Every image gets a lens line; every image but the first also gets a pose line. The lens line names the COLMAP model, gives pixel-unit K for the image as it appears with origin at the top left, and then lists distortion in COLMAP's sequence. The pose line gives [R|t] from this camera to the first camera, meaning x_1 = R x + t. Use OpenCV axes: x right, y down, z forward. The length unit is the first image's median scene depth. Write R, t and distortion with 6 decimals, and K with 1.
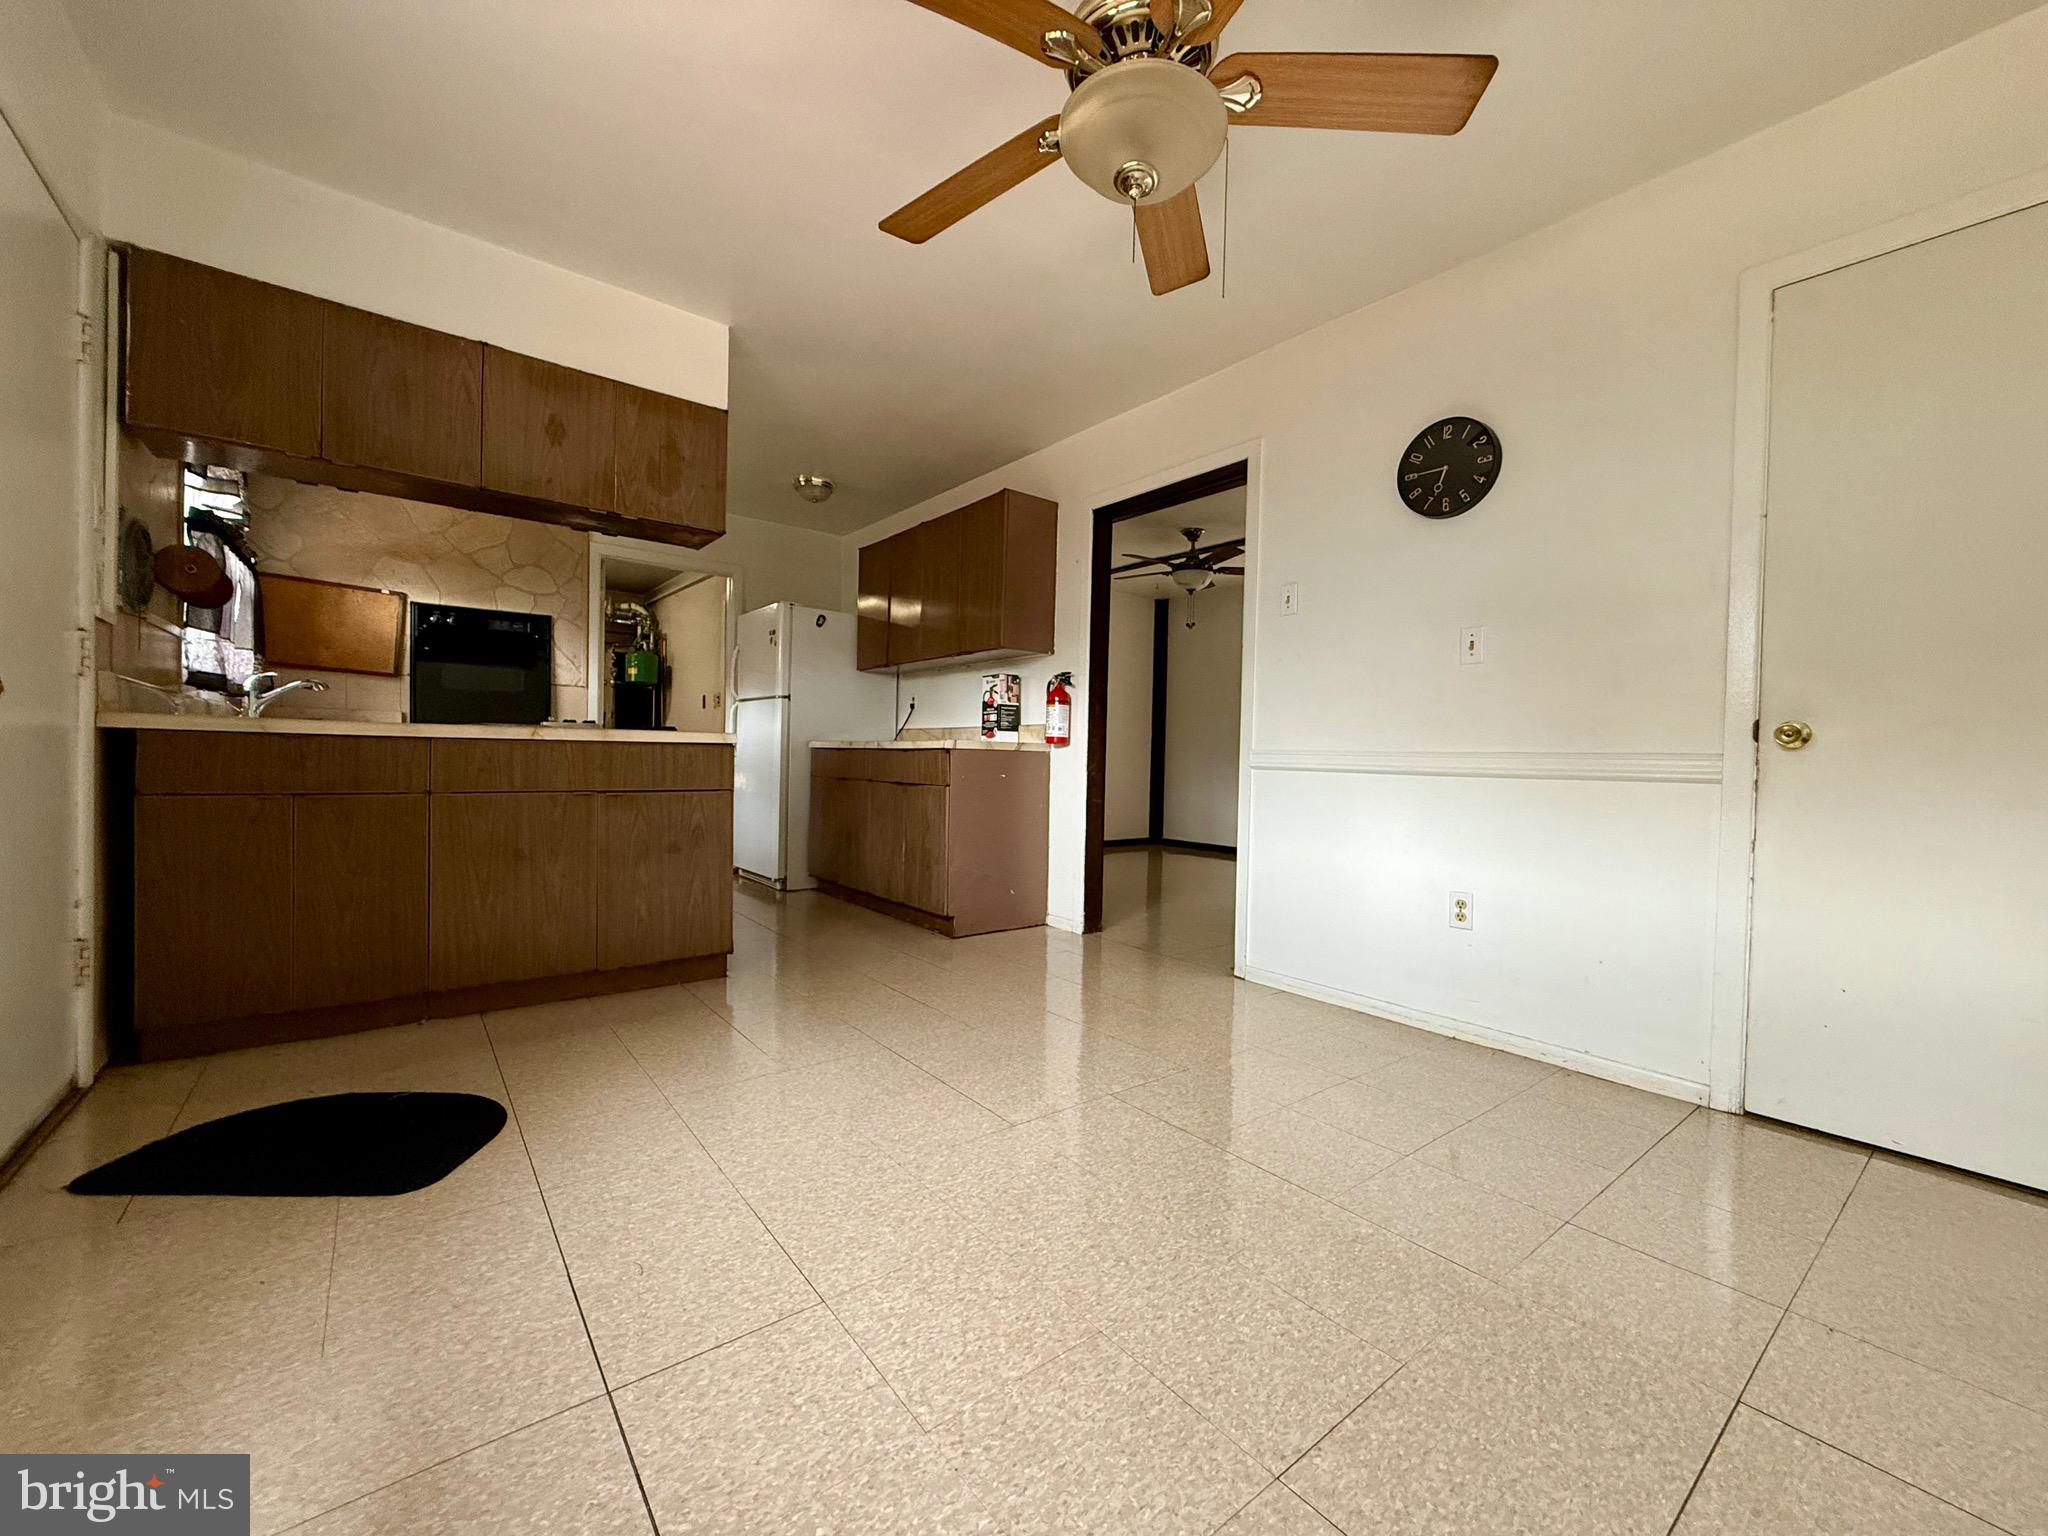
lens RADIAL K [[815.3, 0, 1023.2], [0, 815.3, 768.6], [0, 0, 1]] dist [0.003279, 0.000700]
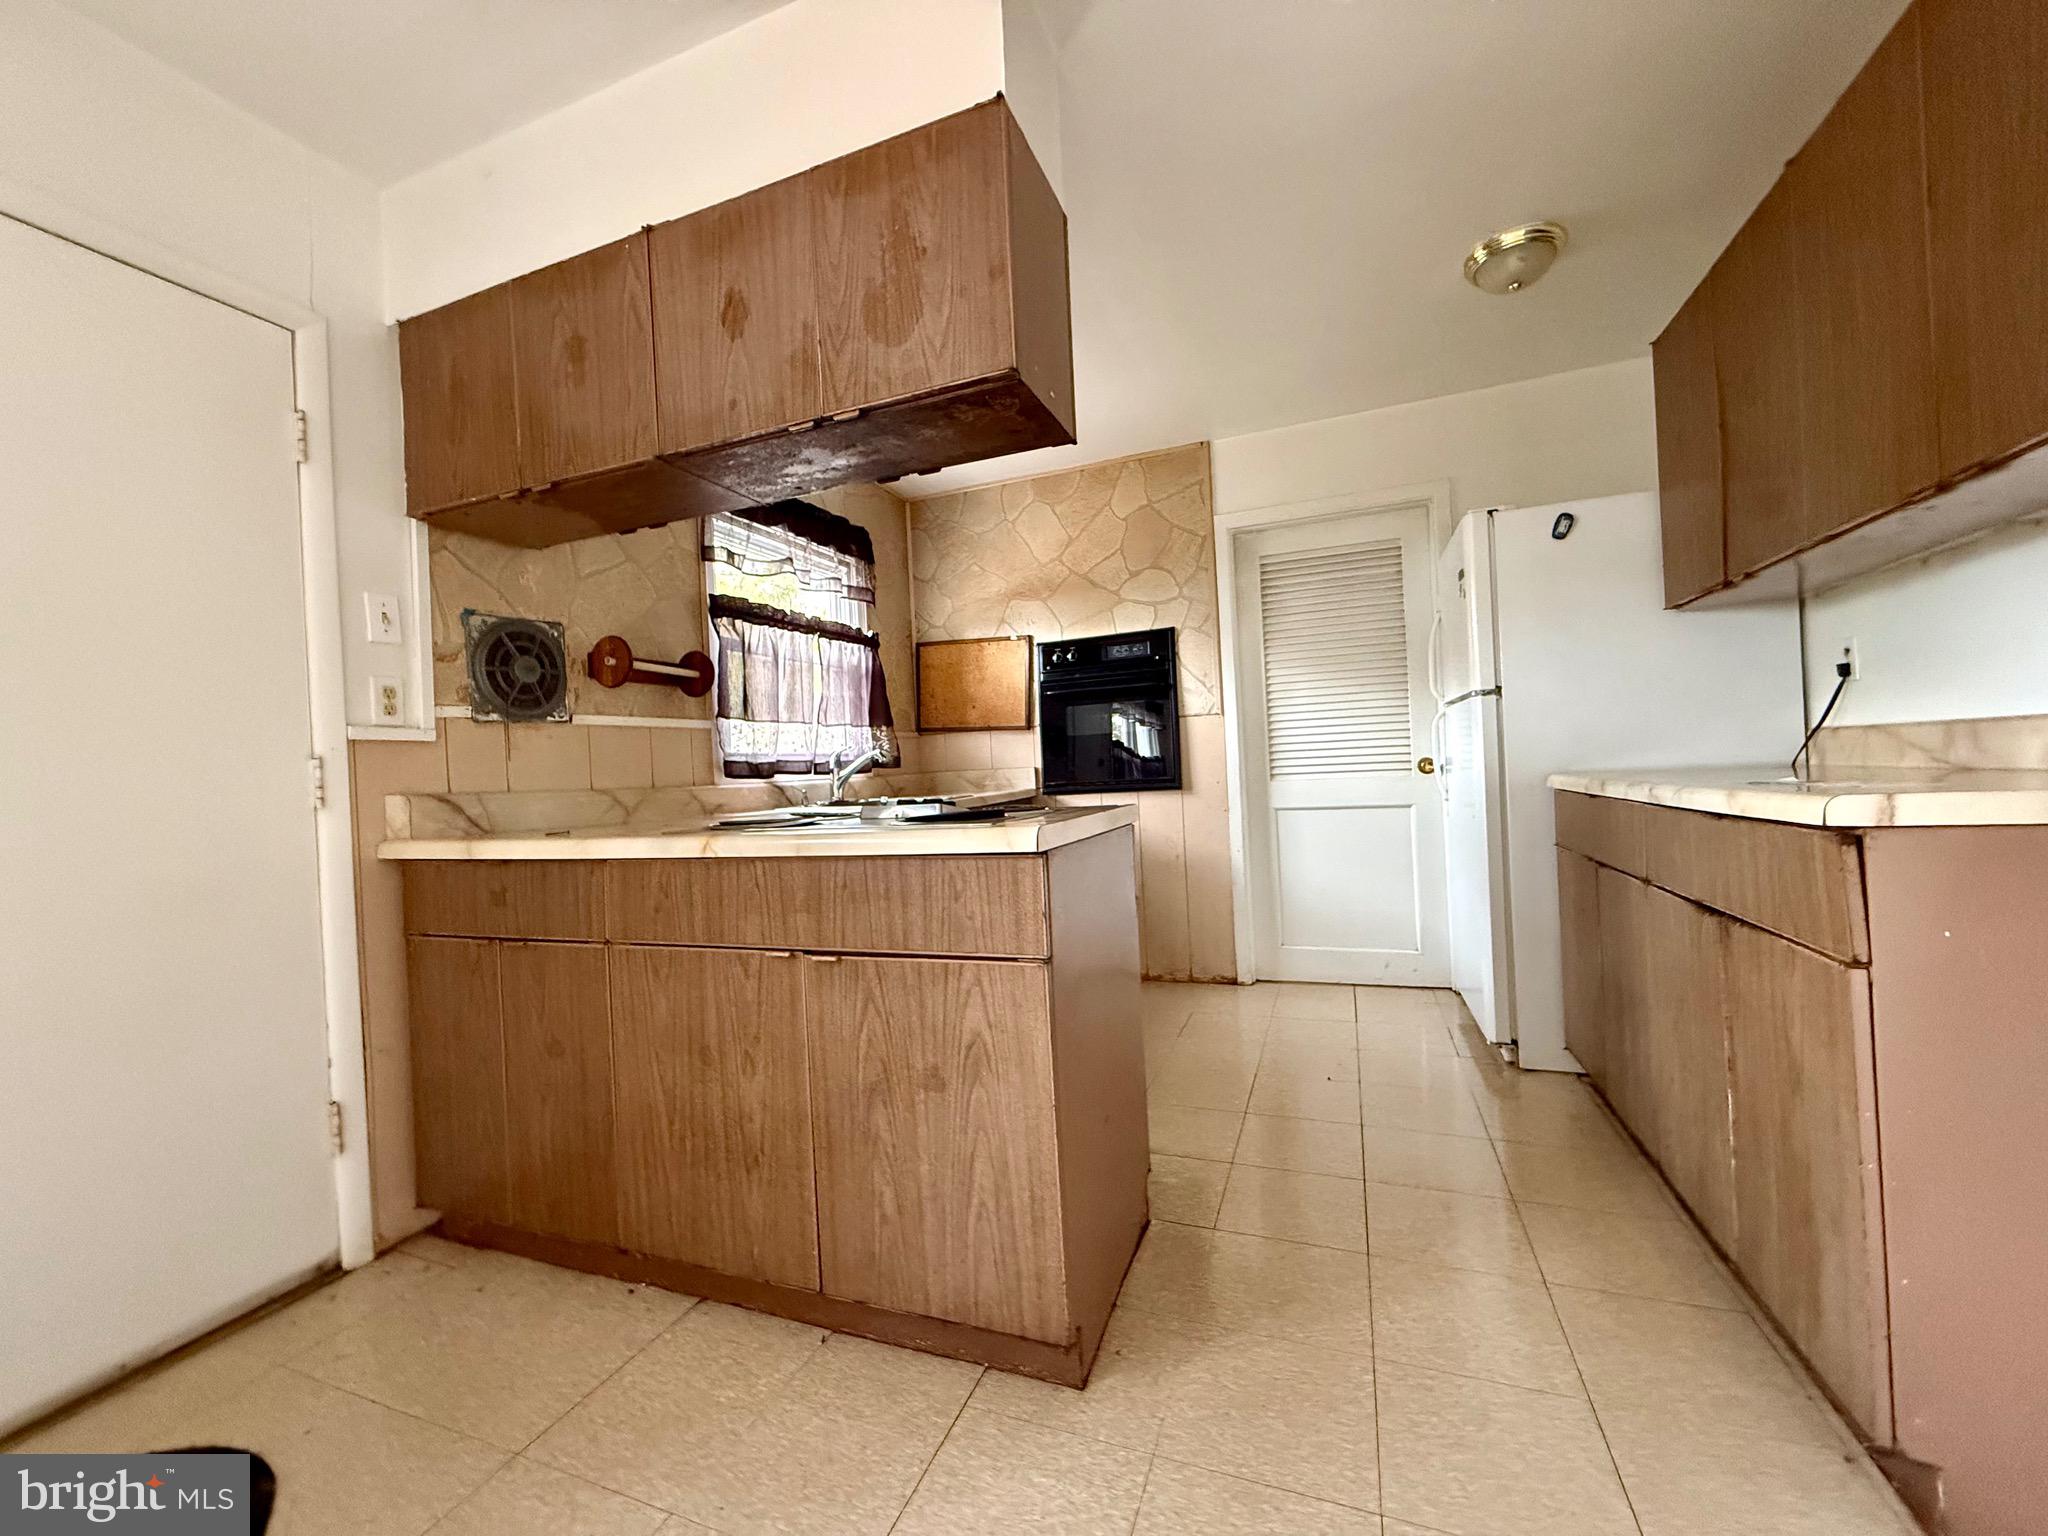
lens RADIAL K [[815.3, 0, 1017.4], [0, 815.3, 774.0], [0, 0, 1]] dist [0.003279, 0.000700]
pose [[0.502263, -0.043362, -0.863627, 0.004205], [0.046667, 0.998646, -0.023000, -0.042069], [0.863454, -0.028751, 0.503607, 0.530561]]
